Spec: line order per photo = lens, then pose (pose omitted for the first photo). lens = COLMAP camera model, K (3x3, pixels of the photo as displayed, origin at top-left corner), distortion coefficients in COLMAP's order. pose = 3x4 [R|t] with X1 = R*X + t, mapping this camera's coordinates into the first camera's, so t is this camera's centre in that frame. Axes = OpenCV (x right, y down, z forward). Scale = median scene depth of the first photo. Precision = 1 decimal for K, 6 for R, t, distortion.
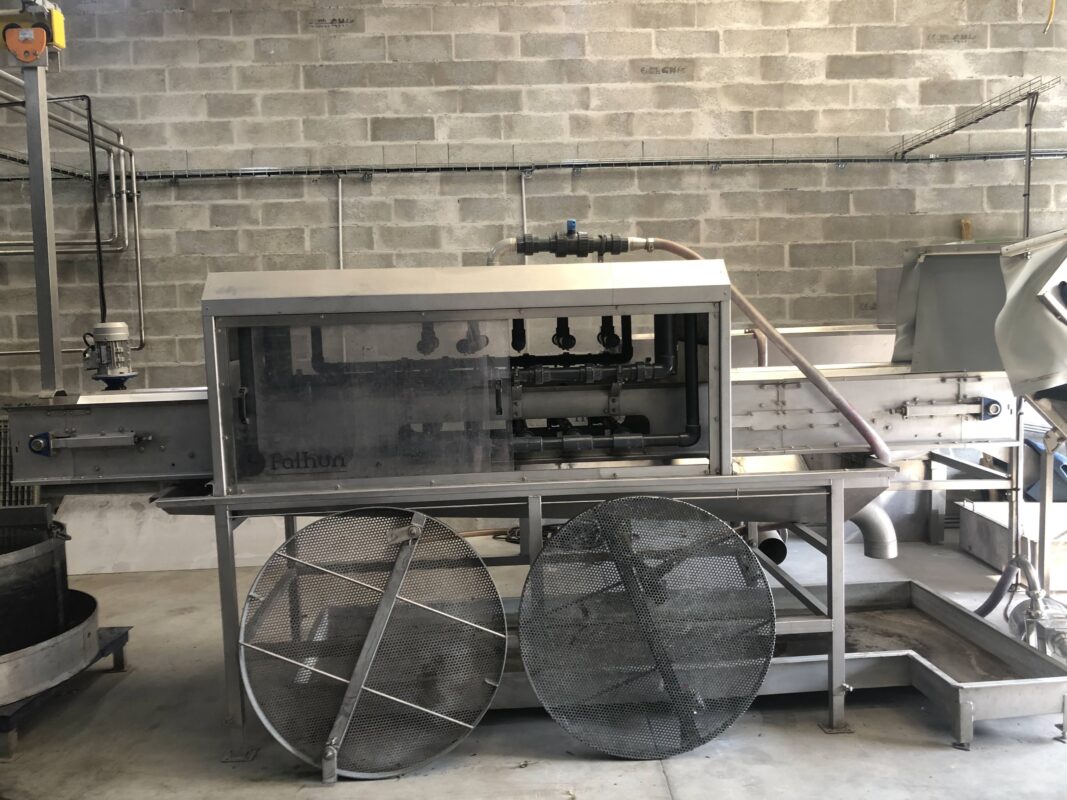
lens RADIAL K [[871.7, 0, 537.6], [0, 871.7, 397.5], [0, 0, 1]] dist [0.024818, -0.015327]
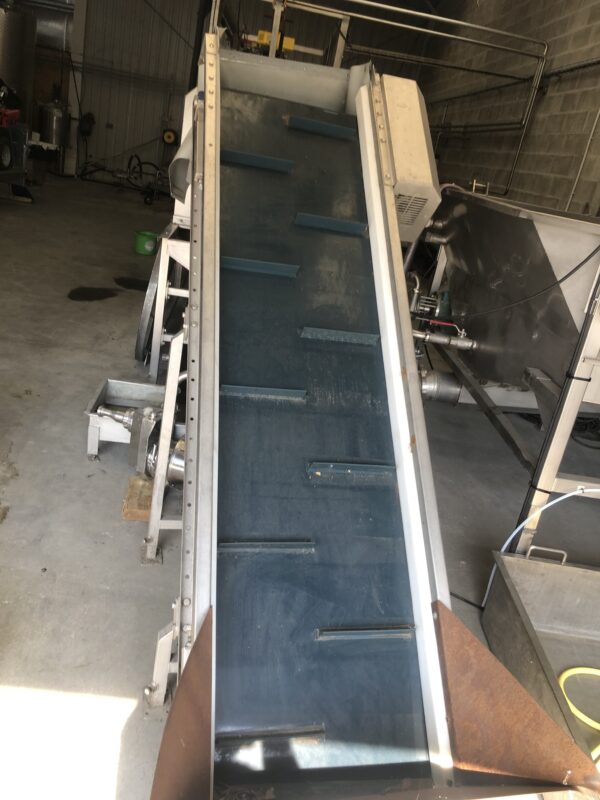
lens RADIAL K [[653.6, 0, 302.5], [0, 653.6, 391.6], [0, 0, 1]] dist [0.024818, -0.015327]
pose [[0.032979, 0.384278, -0.922628, 0.749051], [-0.265317, 0.893376, 0.362611, -0.070036], [0.963597, 0.232830, 0.131418, 0.582105]]
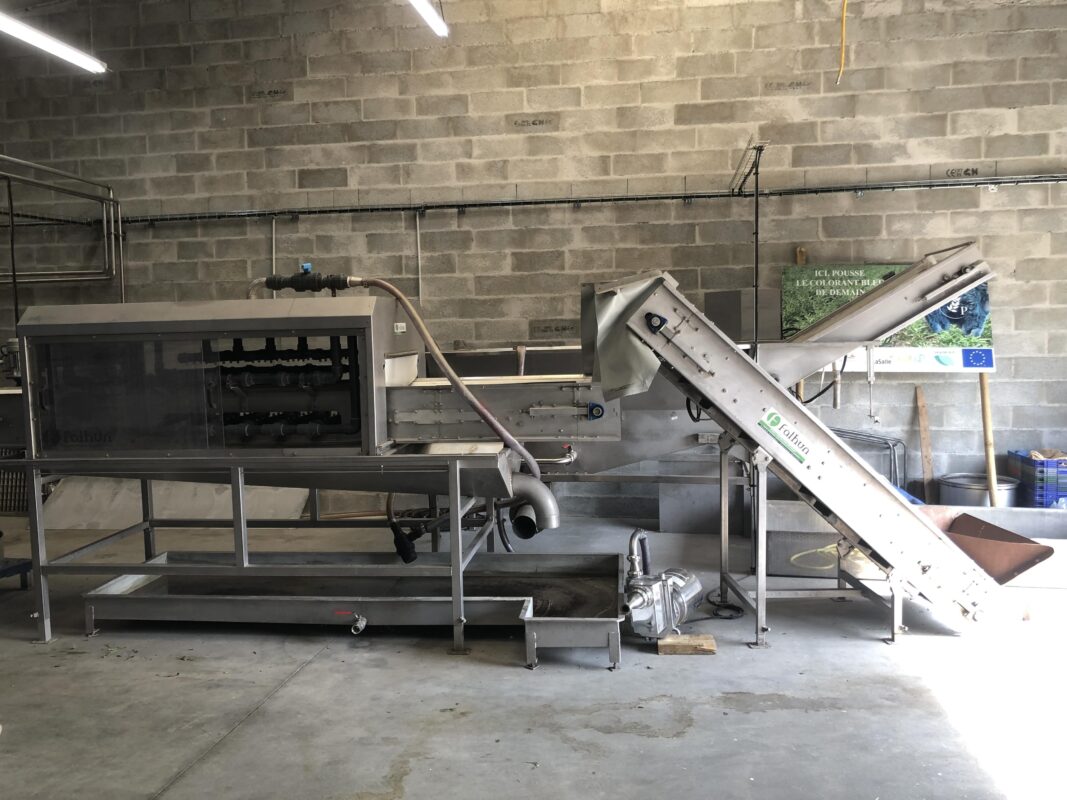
lens RADIAL K [[871.7, 0, 533.6], [0, 871.7, 400.2], [0, 0, 1]] dist [0.024818, -0.015327]
pose [[0.984327, 0.019649, -0.175255, 0.355713], [-0.020892, 0.999768, -0.005250, 0.002423], [0.175111, 0.008829, 0.984509, -0.145383]]
